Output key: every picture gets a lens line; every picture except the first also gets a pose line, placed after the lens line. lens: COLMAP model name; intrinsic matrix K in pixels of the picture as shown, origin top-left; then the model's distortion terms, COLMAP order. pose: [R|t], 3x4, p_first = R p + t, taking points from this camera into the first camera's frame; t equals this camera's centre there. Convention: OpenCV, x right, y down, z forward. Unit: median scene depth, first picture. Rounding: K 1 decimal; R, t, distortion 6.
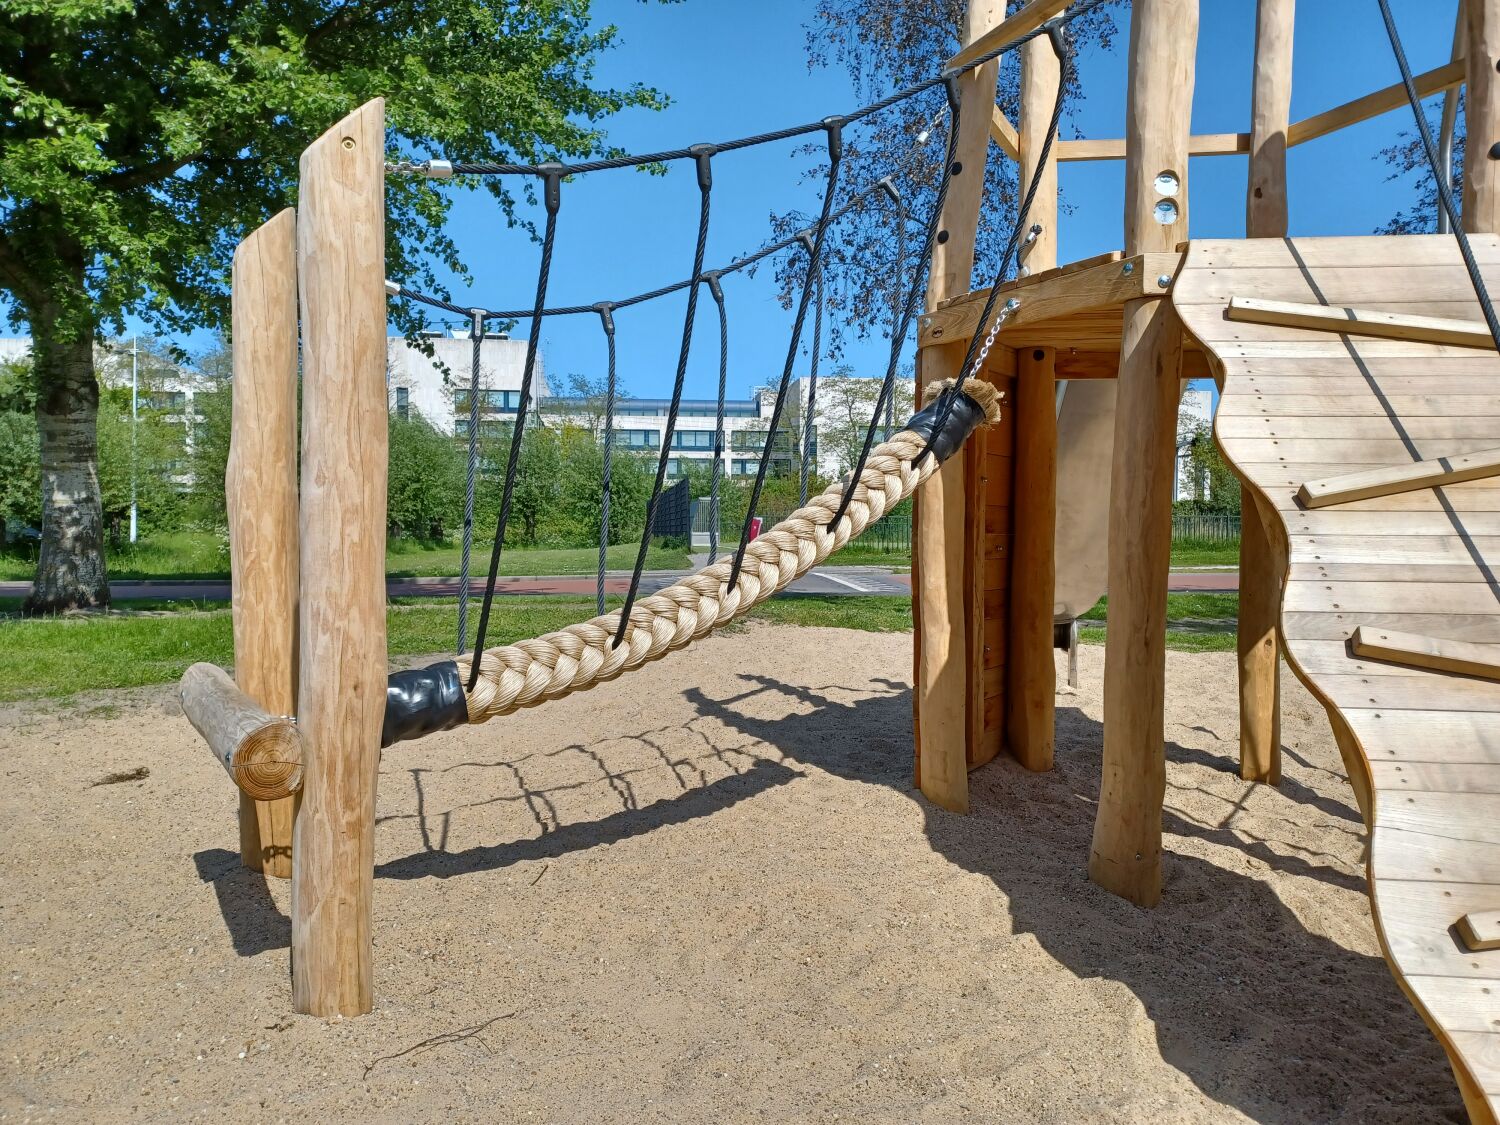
lens RADIAL K [[1089.9, 0, 754.1], [0, 1089.9, 570.8], [0, 0, 1]] dist [0.100967, -0.112195]
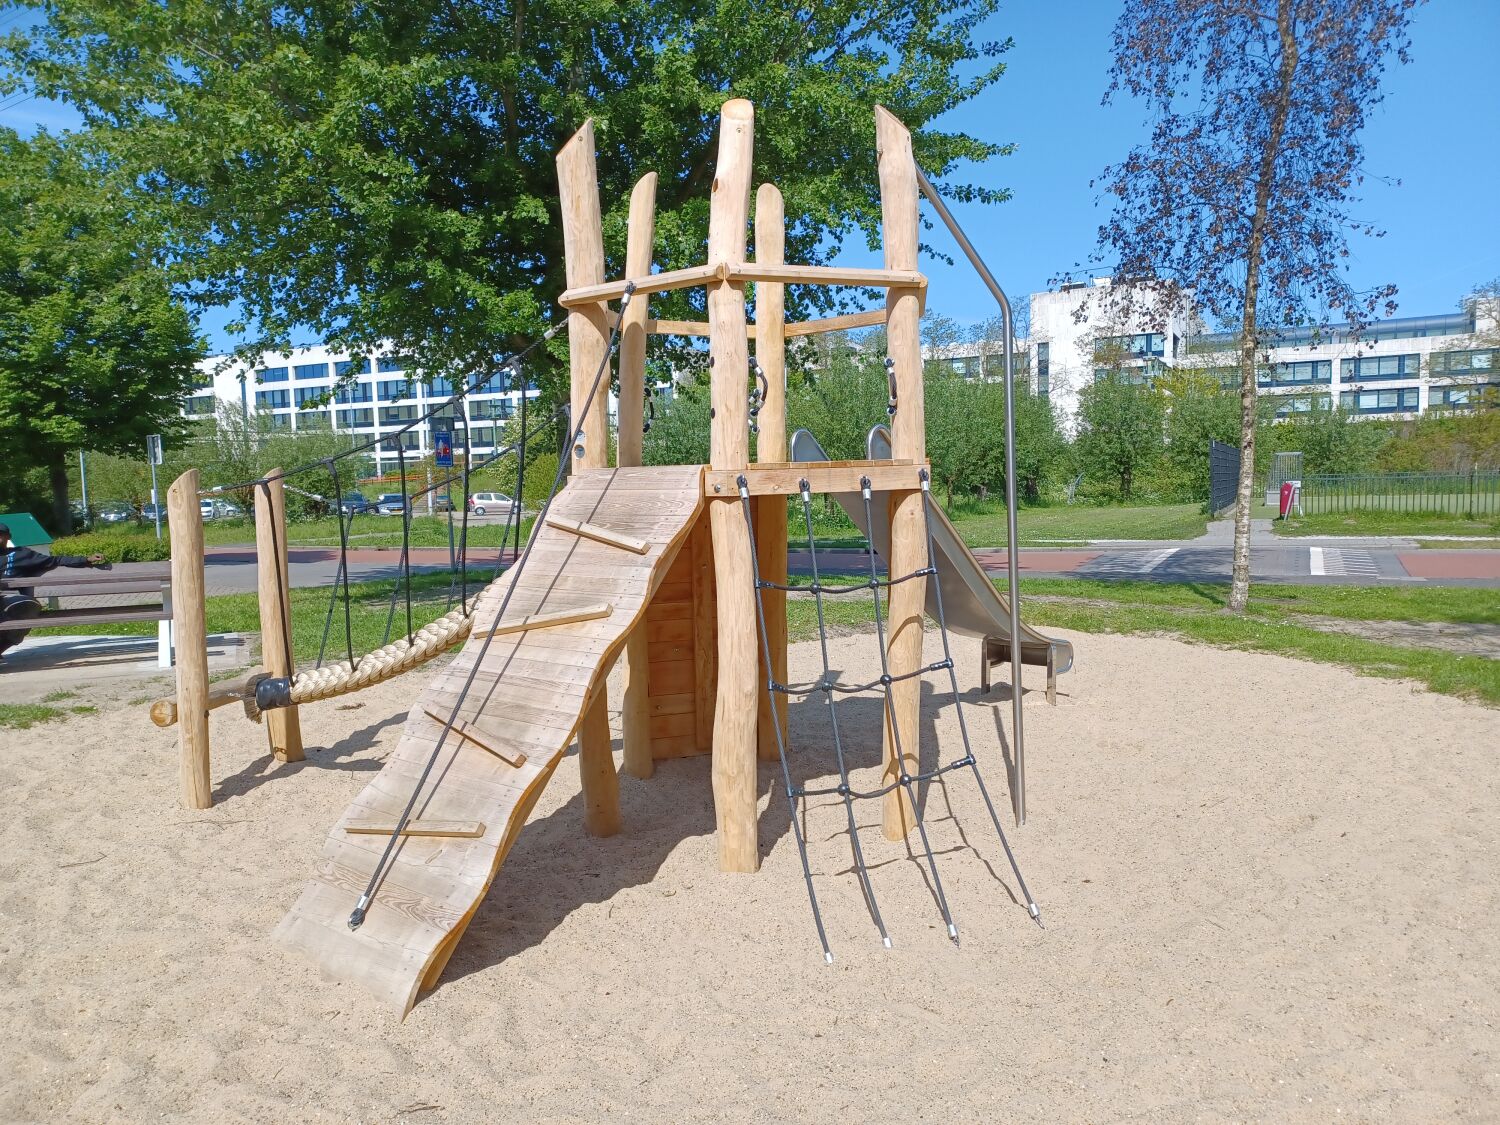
lens RADIAL K [[1105.5, 0, 794.7], [0, 1105.5, 558.2], [0, 0, 1]] dist [0.083661, -0.001891]
pose [[0.848847, 0.016065, -0.528394, 1.549700], [0.003930, 0.999319, 0.036696, -0.211850], [0.528623, -0.033227, 0.848206, -0.298280]]
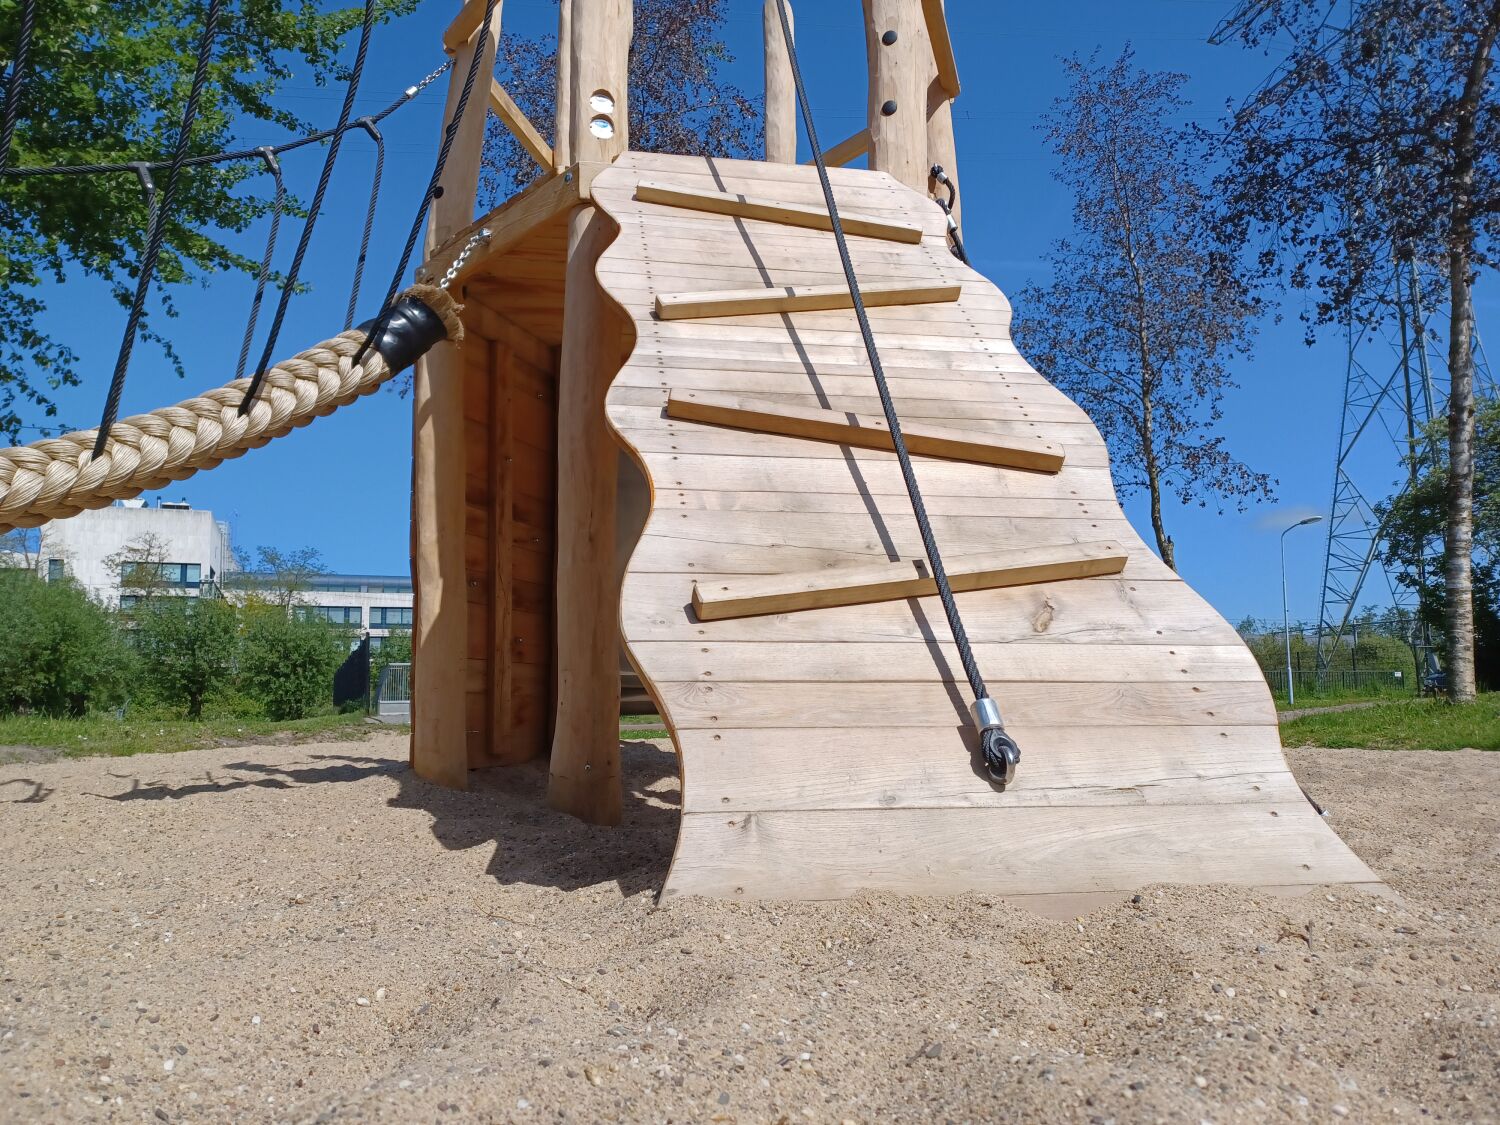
lens RADIAL K [[1091.2, 0, 754.5], [0, 1091.2, 574.9], [0, 0, 1]] dist [0.033833, -0.004111]
pose [[0.967942, 0.010397, 0.250957, 0.248939], [0.030408, 0.986943, -0.158173, 0.247704], [-0.249325, 0.160734, 0.954988, 0.050208]]
